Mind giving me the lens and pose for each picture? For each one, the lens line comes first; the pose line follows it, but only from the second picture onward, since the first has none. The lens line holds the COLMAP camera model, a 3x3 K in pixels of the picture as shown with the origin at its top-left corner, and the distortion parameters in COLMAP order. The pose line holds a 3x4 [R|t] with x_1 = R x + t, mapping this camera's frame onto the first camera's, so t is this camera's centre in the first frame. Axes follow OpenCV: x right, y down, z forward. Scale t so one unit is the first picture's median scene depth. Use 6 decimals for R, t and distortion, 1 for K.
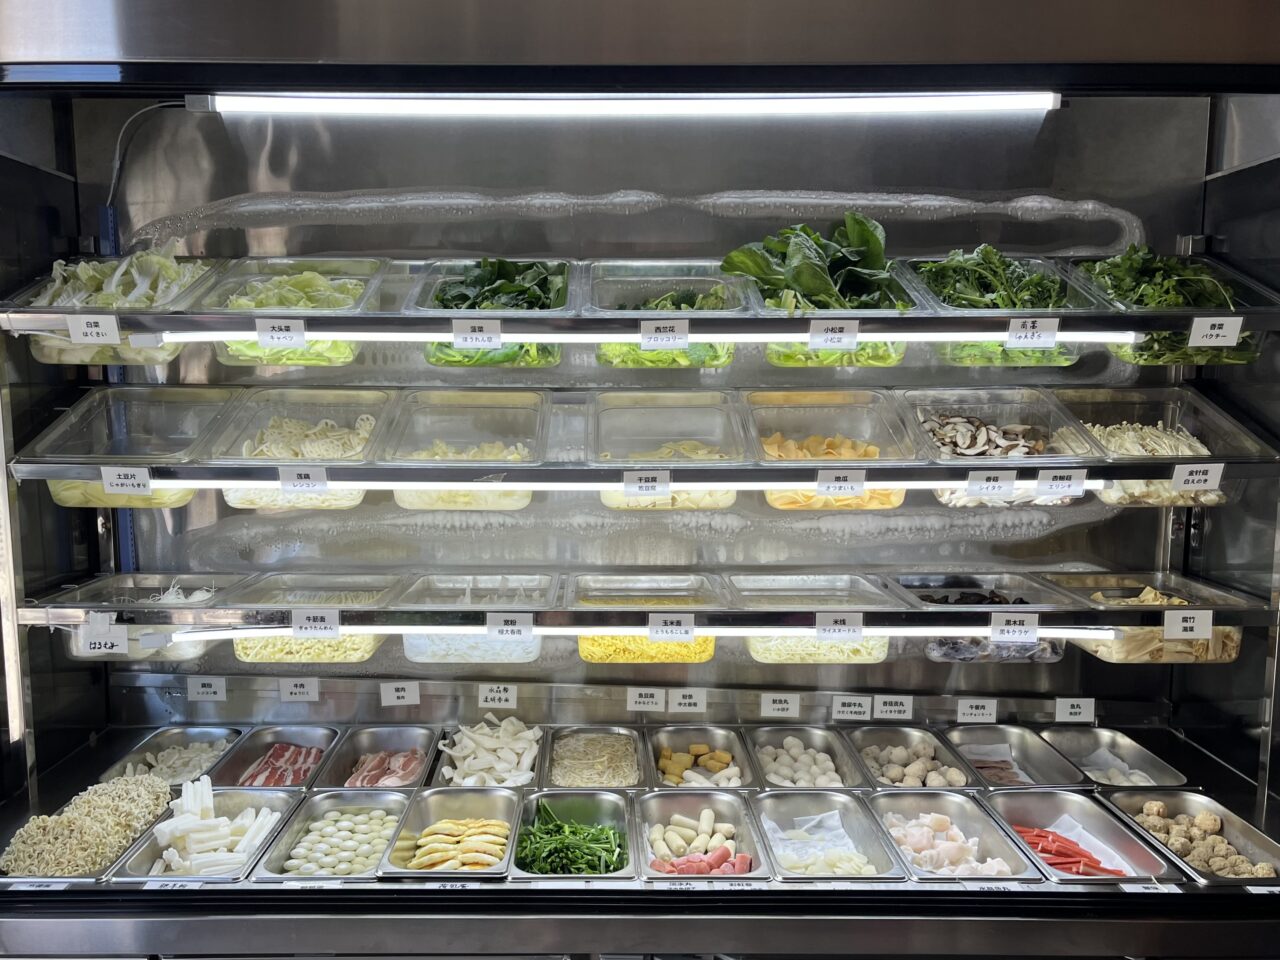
lens RADIAL K [[1075.8, 0, 640.1], [0, 1075.8, 506.6], [0, 0, 1]] dist [0.060075, -0.016365]
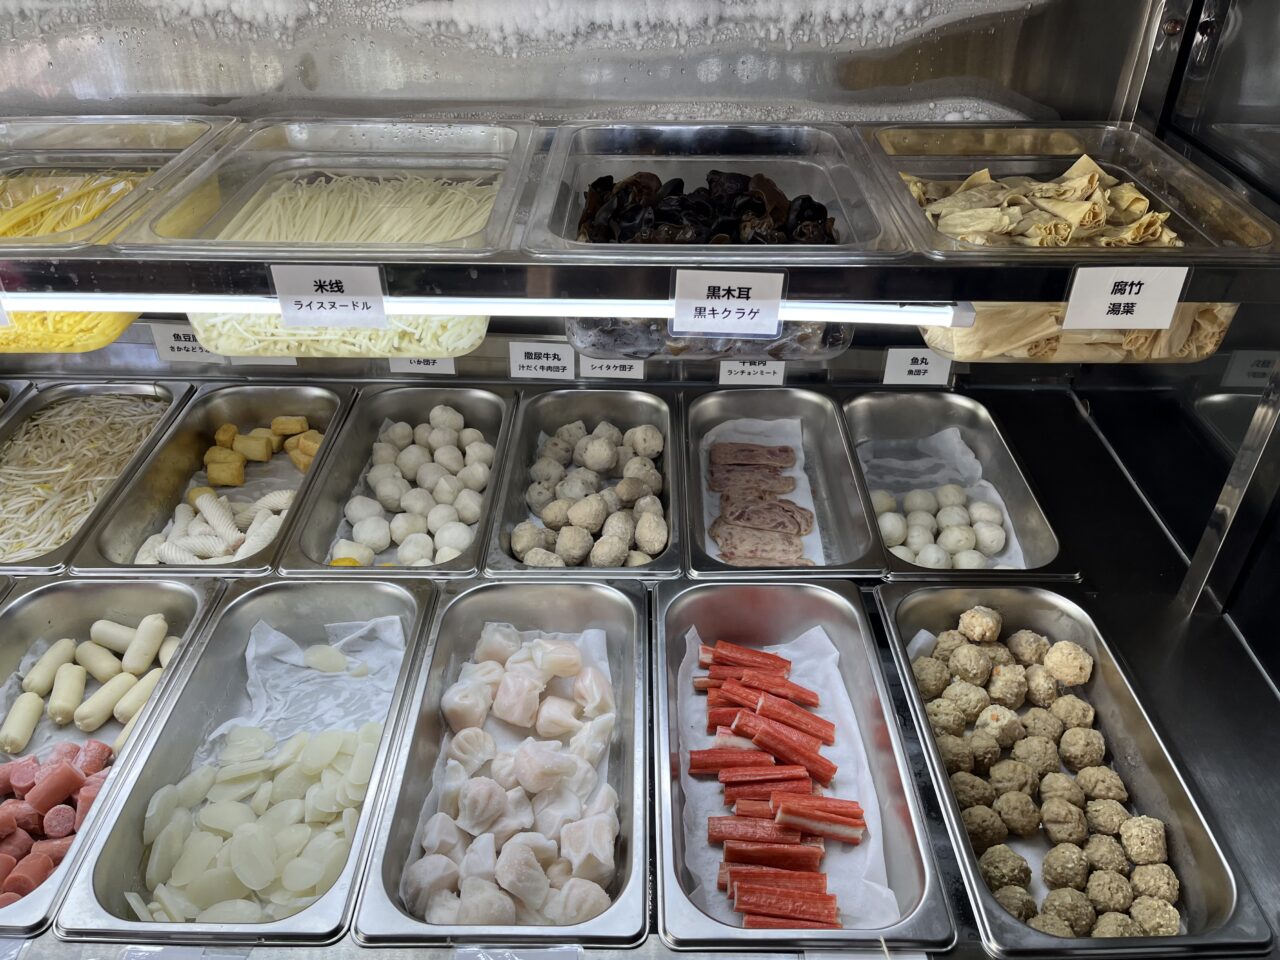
lens RADIAL K [[993.3, 0, 640.0], [0, 993.3, 480.0], [0, 0, 1]] dist [0.051044, -0.064109]
pose [[0.999967, 0.008087, 0.000064, 0.267129], [-0.007173, 0.883168, 0.469002, -0.010848], [0.003737, -0.468987, 0.883197, 0.528380]]
